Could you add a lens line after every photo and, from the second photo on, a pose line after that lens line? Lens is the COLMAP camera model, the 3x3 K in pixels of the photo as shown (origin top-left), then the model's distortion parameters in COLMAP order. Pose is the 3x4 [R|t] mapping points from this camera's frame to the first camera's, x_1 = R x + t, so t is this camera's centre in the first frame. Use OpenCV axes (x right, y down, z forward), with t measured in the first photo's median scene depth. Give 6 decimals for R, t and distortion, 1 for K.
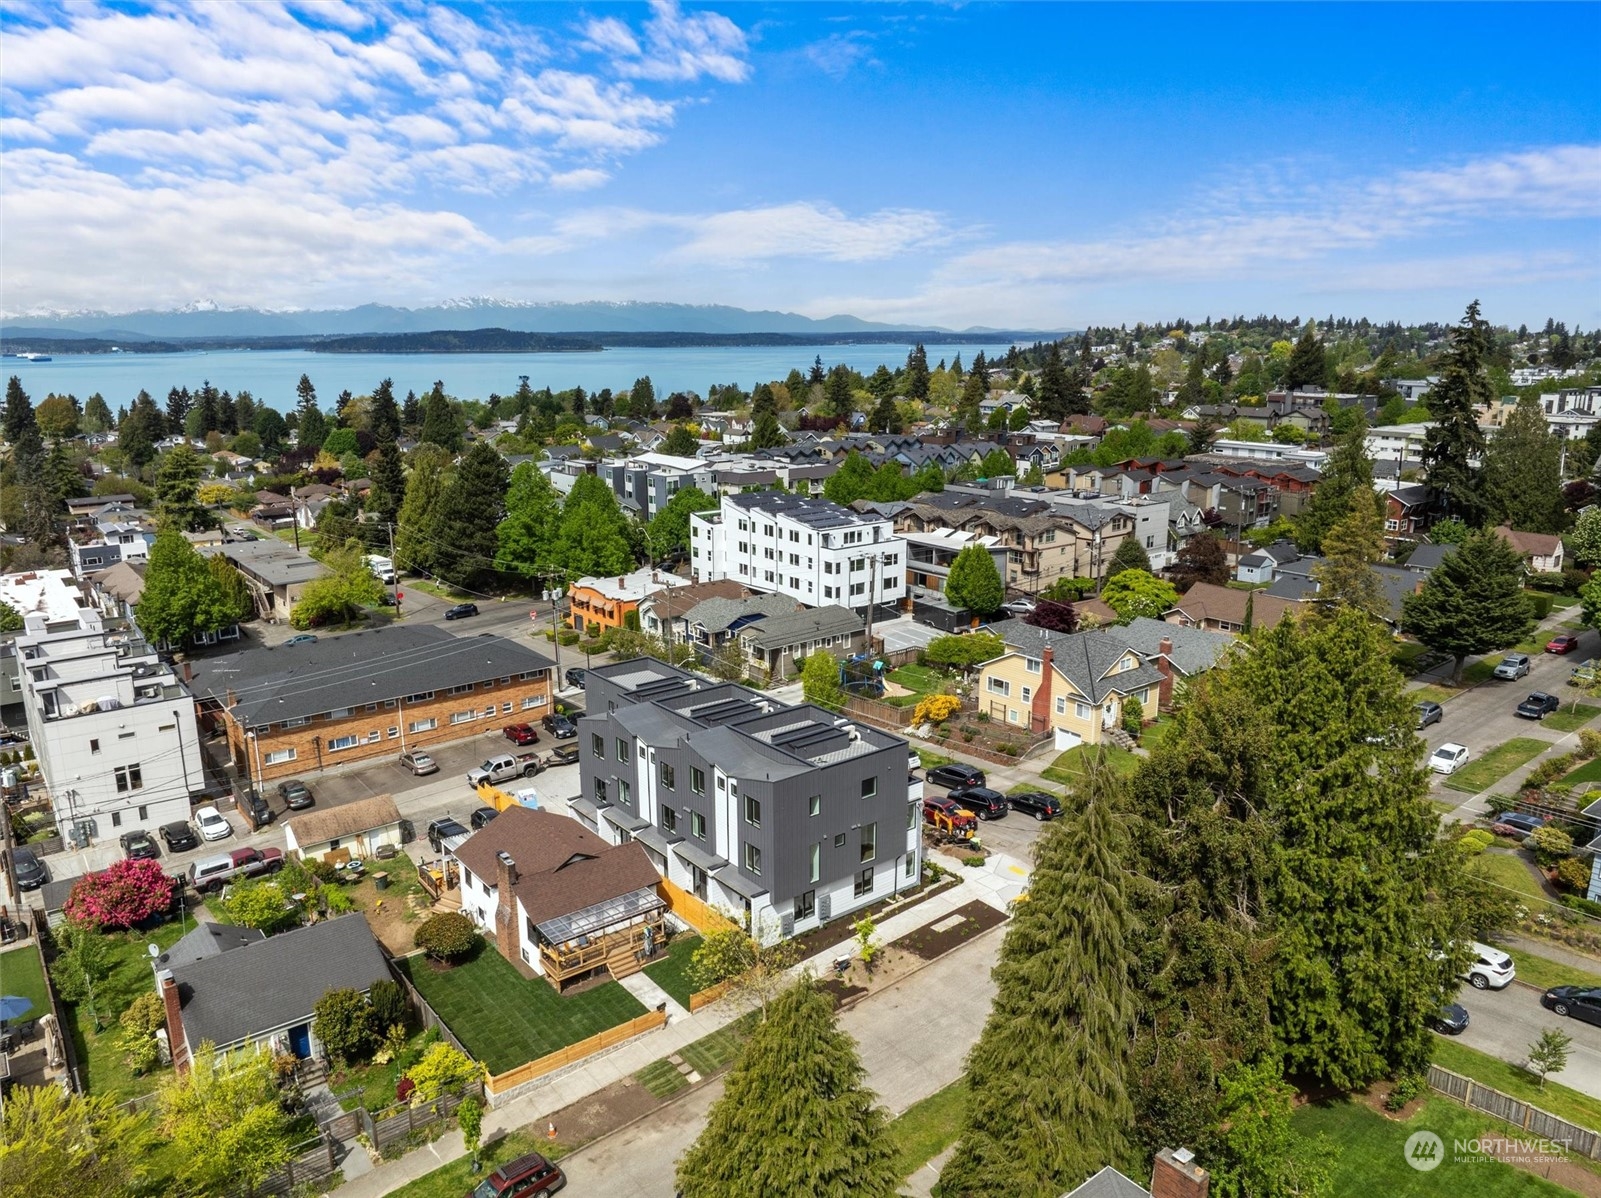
lens RADIAL K [[1125.4, 0, 800.5], [0, 1125.4, 599.0], [0, 0, 1]] dist [-0.045888, 0.002028]
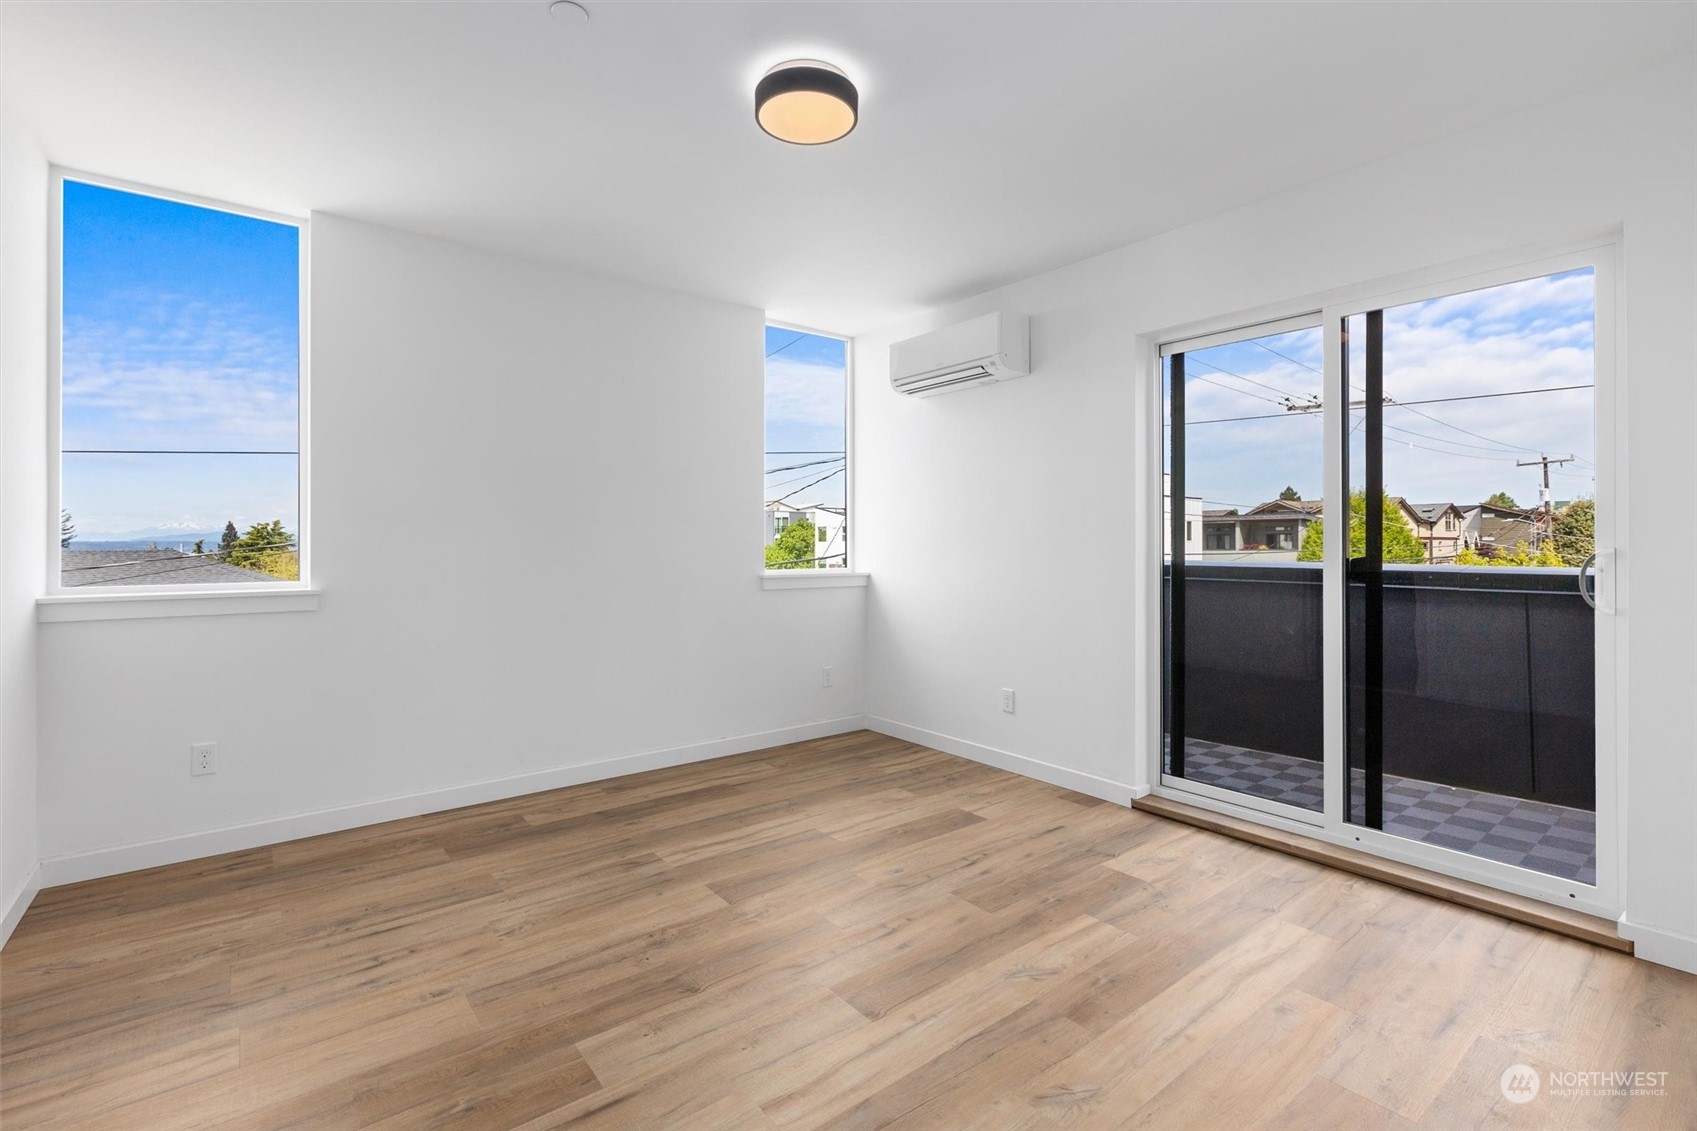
lens RADIAL K [[762.2, 0, 846.4], [0, 762.2, 555.7], [0, 0, 1]] dist [0.000731, 0.000135]
pose [[0.999992, 0.003763, -0.001300, -0.088823], [-0.003955, 0.976423, -0.215830, 0.060766], [0.000457, 0.215834, 0.976430, 0.622438]]
